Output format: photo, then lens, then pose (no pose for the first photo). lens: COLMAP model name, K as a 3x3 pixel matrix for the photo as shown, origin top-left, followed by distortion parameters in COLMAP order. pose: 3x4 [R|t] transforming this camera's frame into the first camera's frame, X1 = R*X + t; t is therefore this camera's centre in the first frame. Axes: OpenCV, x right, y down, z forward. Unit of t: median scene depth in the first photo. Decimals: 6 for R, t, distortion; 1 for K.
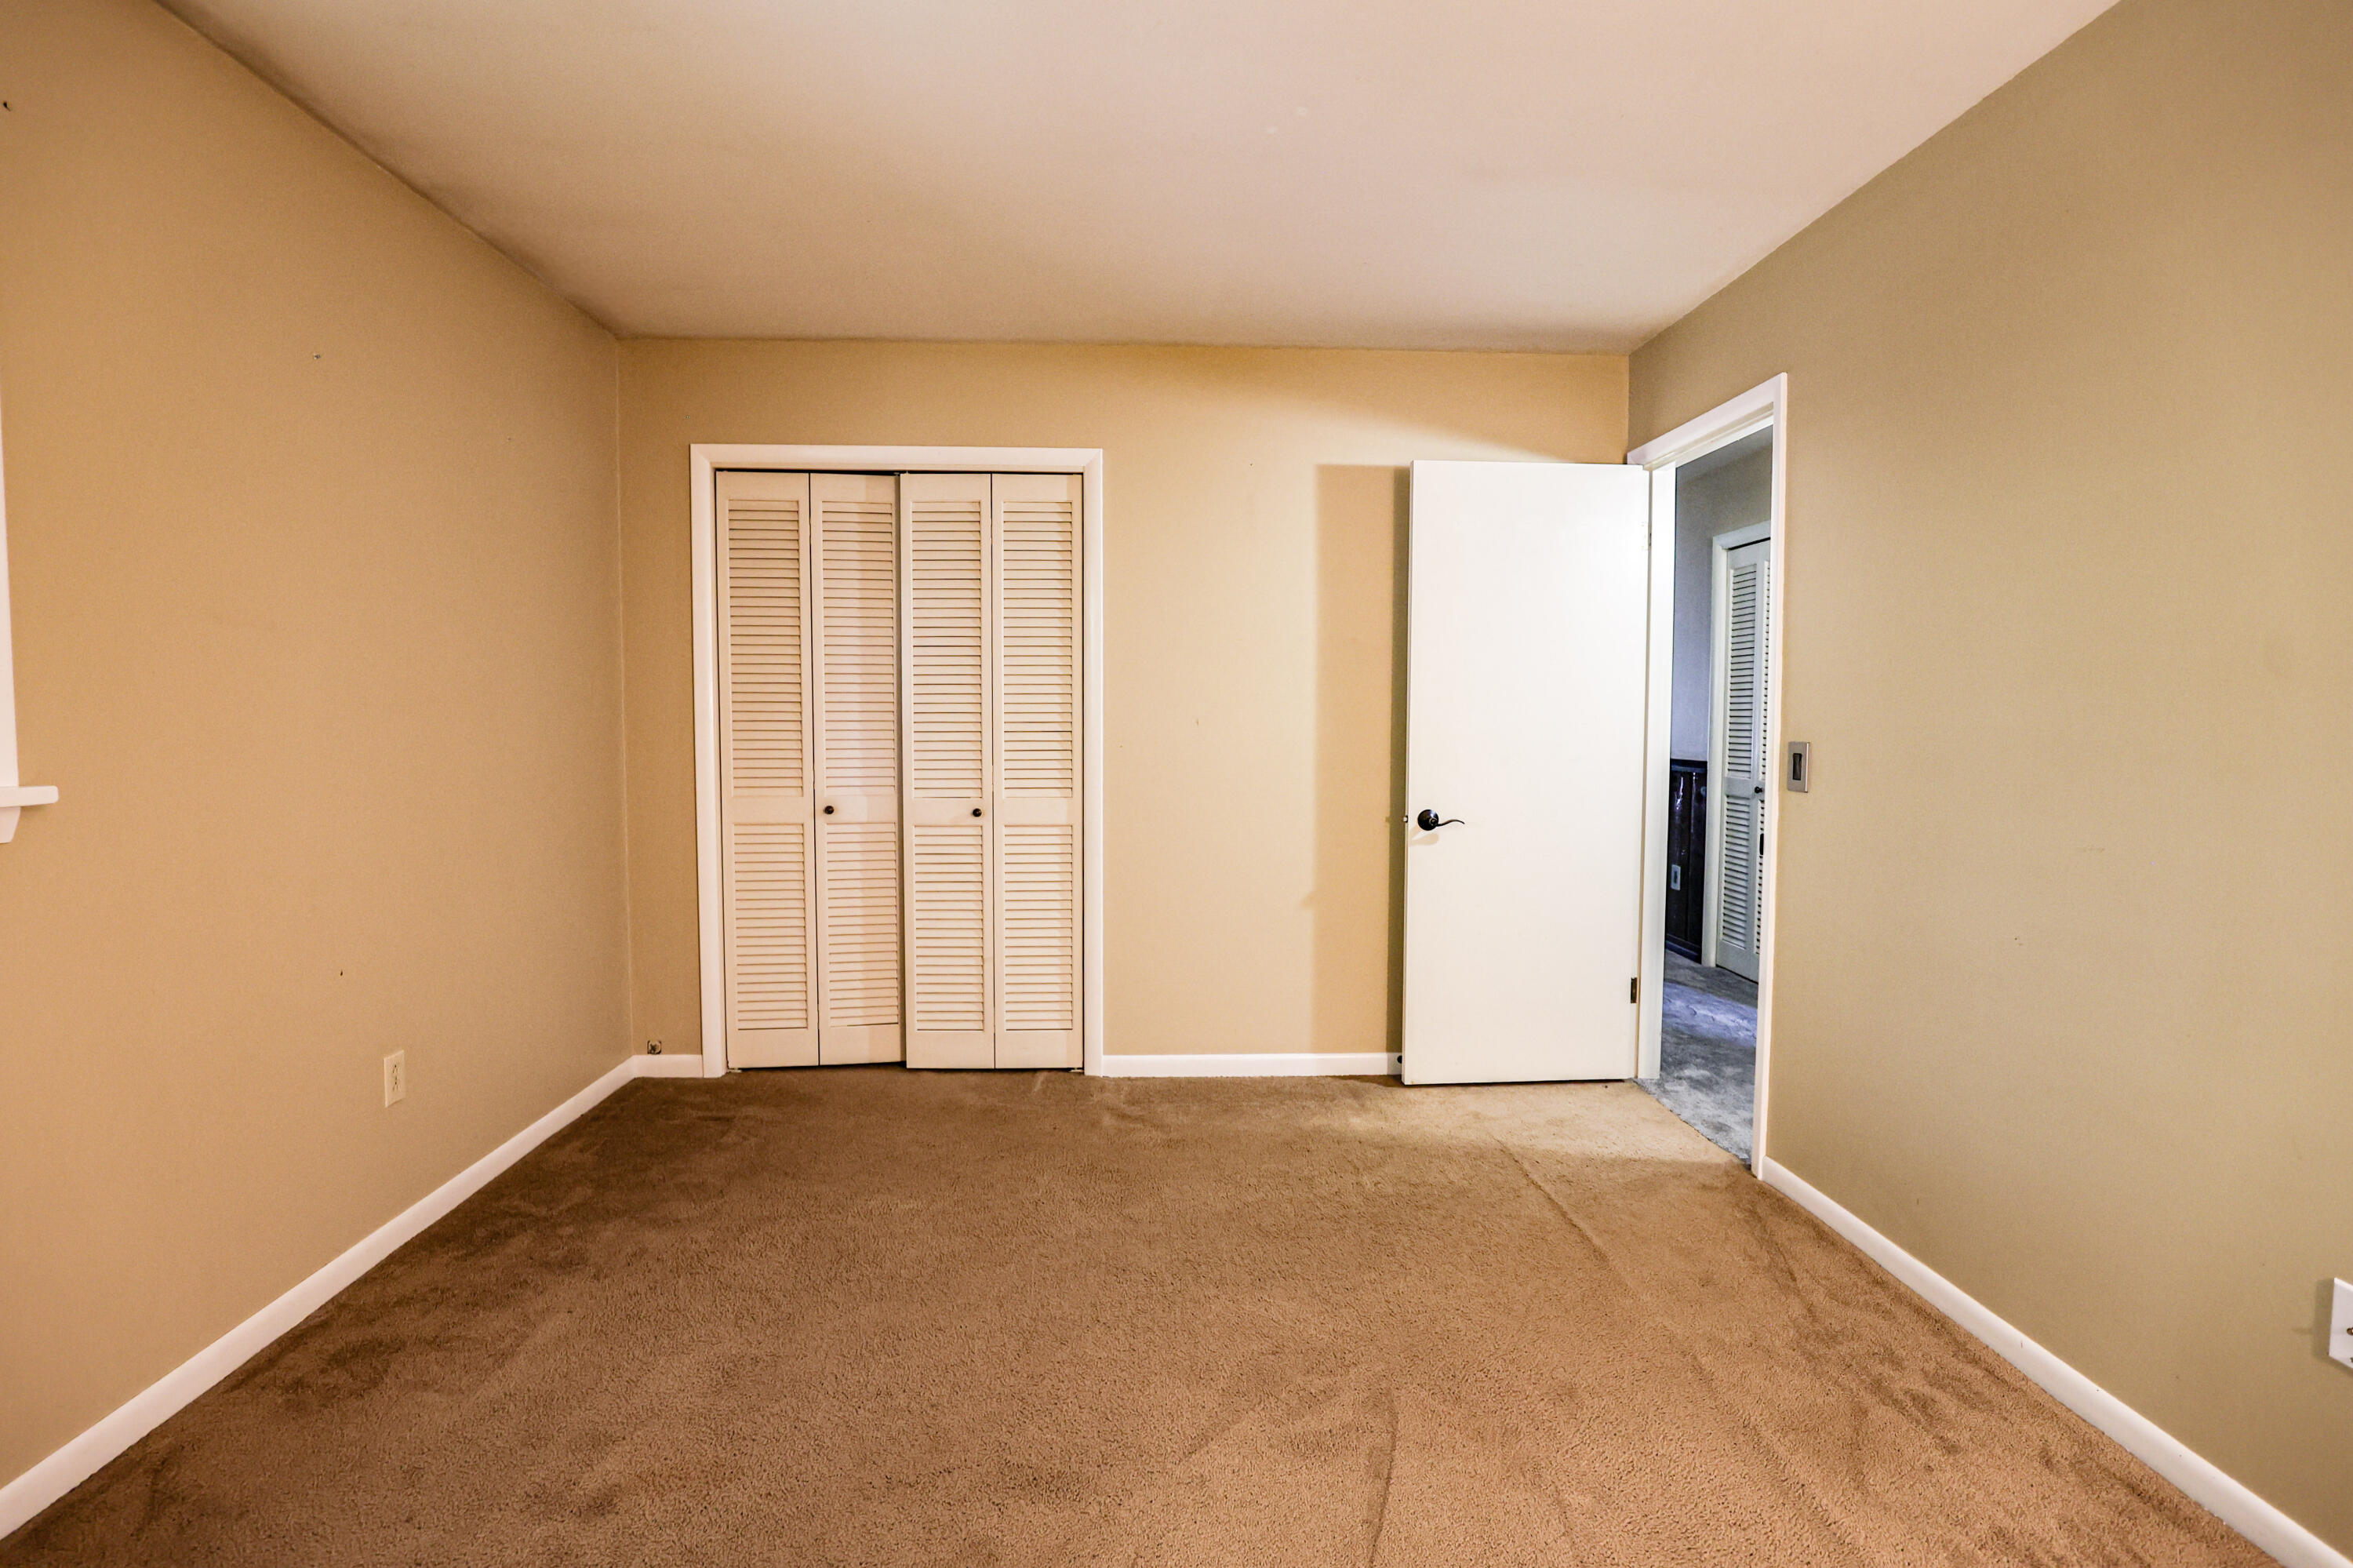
lens RADIAL K [[1111.1, 0, 1174.4], [0, 1111.1, 771.3], [0, 0, 1]] dist [-0.030876, 0.004669]
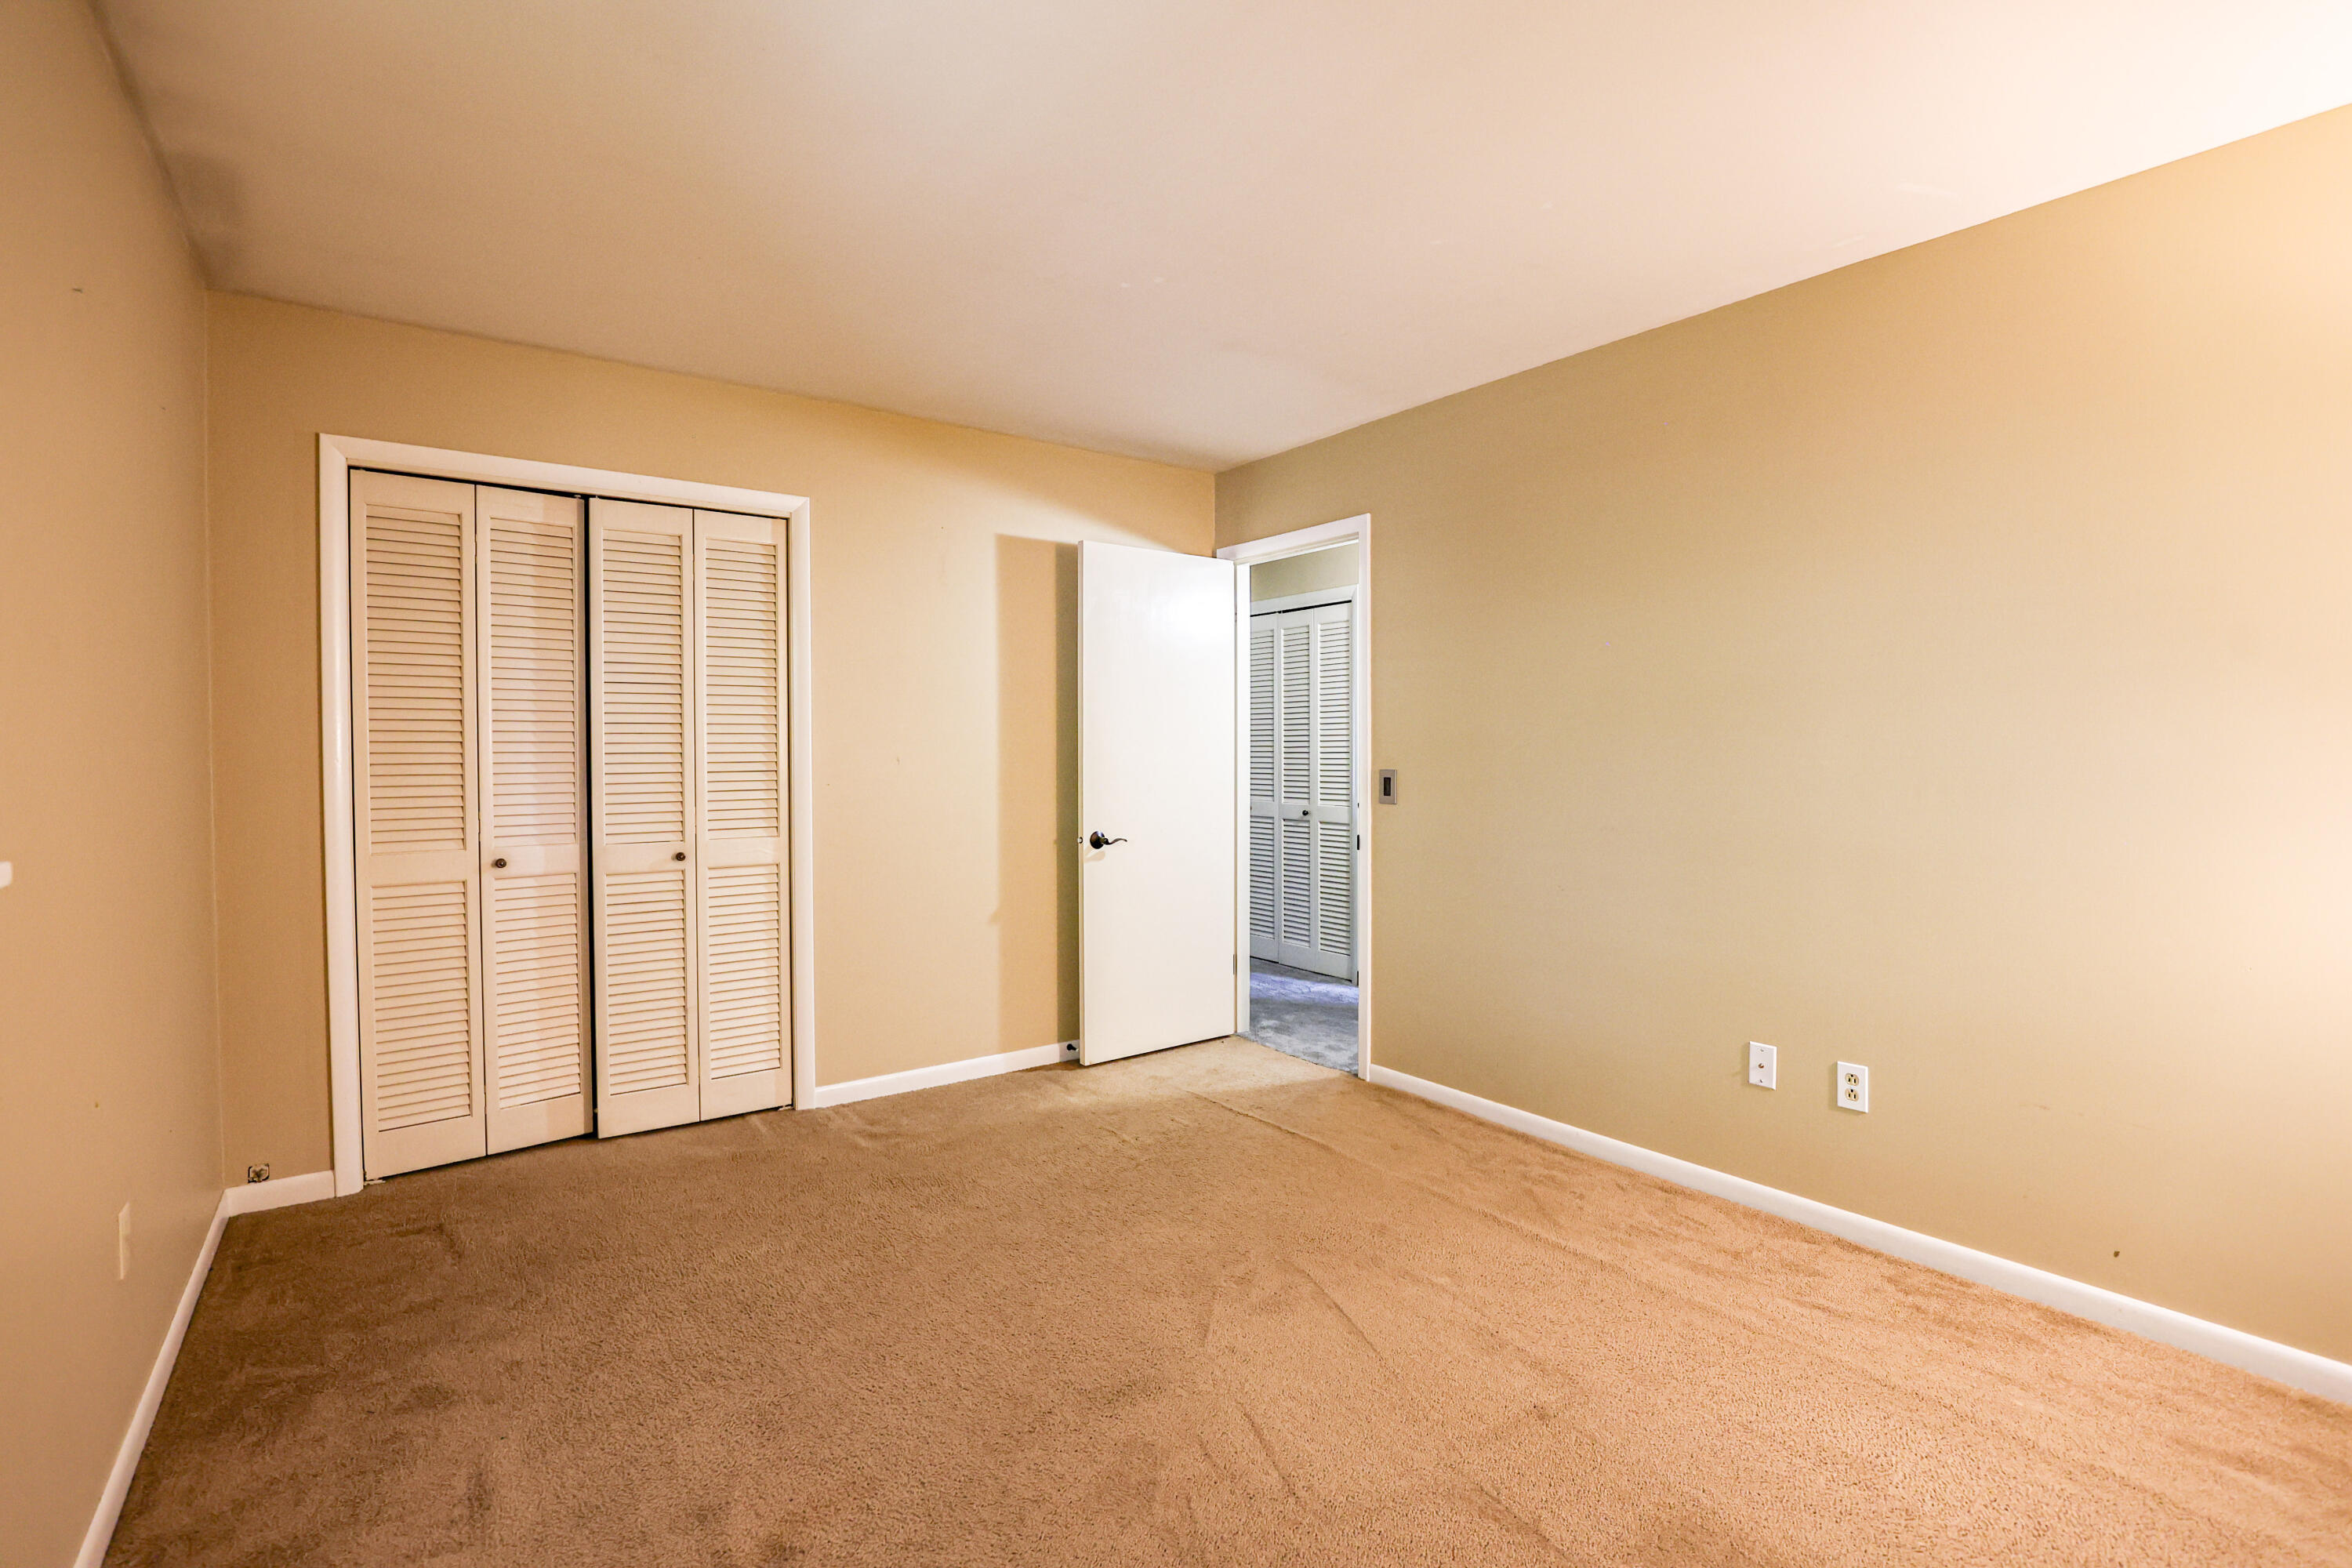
lens RADIAL K [[1080.2, 0, 1163.3], [0, 1080.2, 775.8], [0, 0, 1]] dist [-0.028005, 0.000880]
pose [[0.831740, -0.017844, 0.554878, -0.348813], [0.033334, 0.999285, -0.017830, -0.002221], [-0.554164, 0.033326, 0.831740, -0.010736]]
